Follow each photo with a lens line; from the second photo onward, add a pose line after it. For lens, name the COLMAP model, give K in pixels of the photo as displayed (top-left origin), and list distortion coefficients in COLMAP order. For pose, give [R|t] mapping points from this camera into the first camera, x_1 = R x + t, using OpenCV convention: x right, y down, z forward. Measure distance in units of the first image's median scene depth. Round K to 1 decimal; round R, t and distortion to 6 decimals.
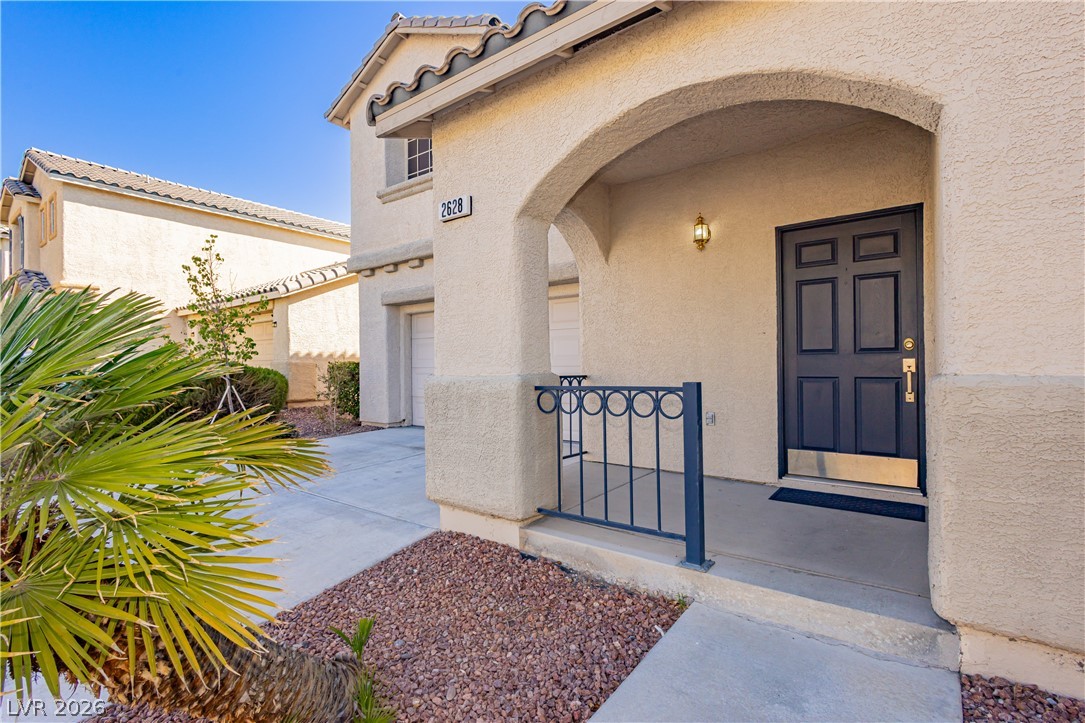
lens RADIAL K [[480.9, 0, 541.9], [0, 480.9, 362.8], [0, 0, 1]] dist [0.002141, -0.002110]
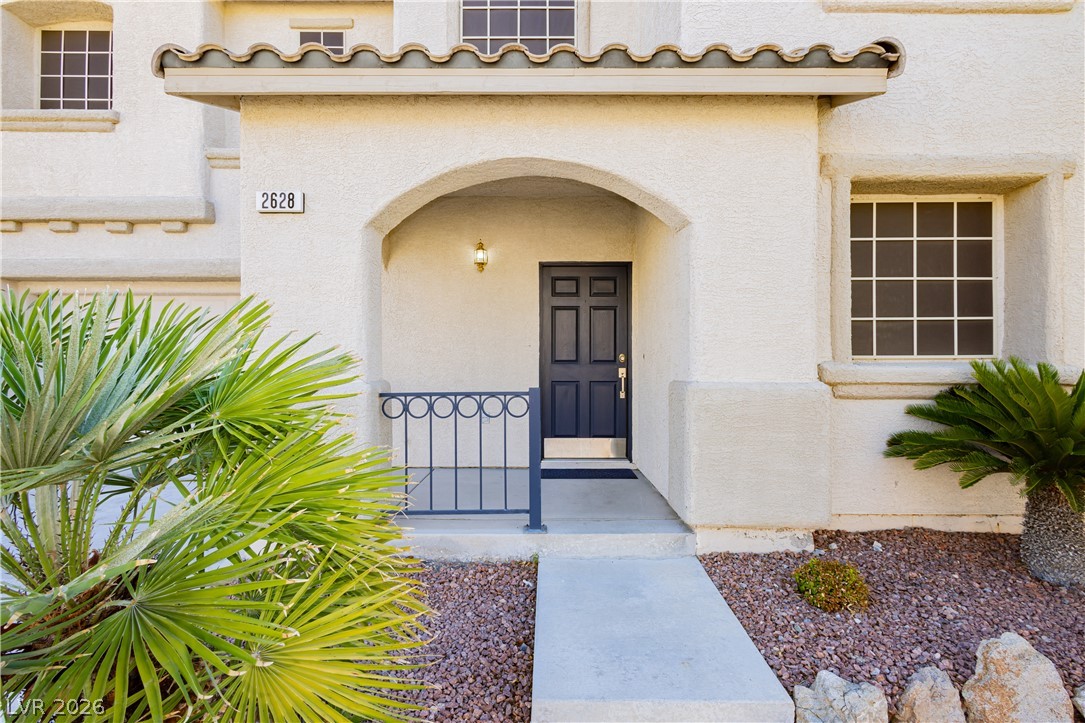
lens RADIAL K [[480.9, 0, 548.5], [0, 480.9, 362.9], [0, 0, 1]] dist [0.002141, -0.002110]
pose [[0.812608, 0.014438, 0.582632, -0.302750], [-0.011784, 0.999896, -0.008342, -0.011699], [-0.582691, -0.000087, 0.812694, -0.046311]]
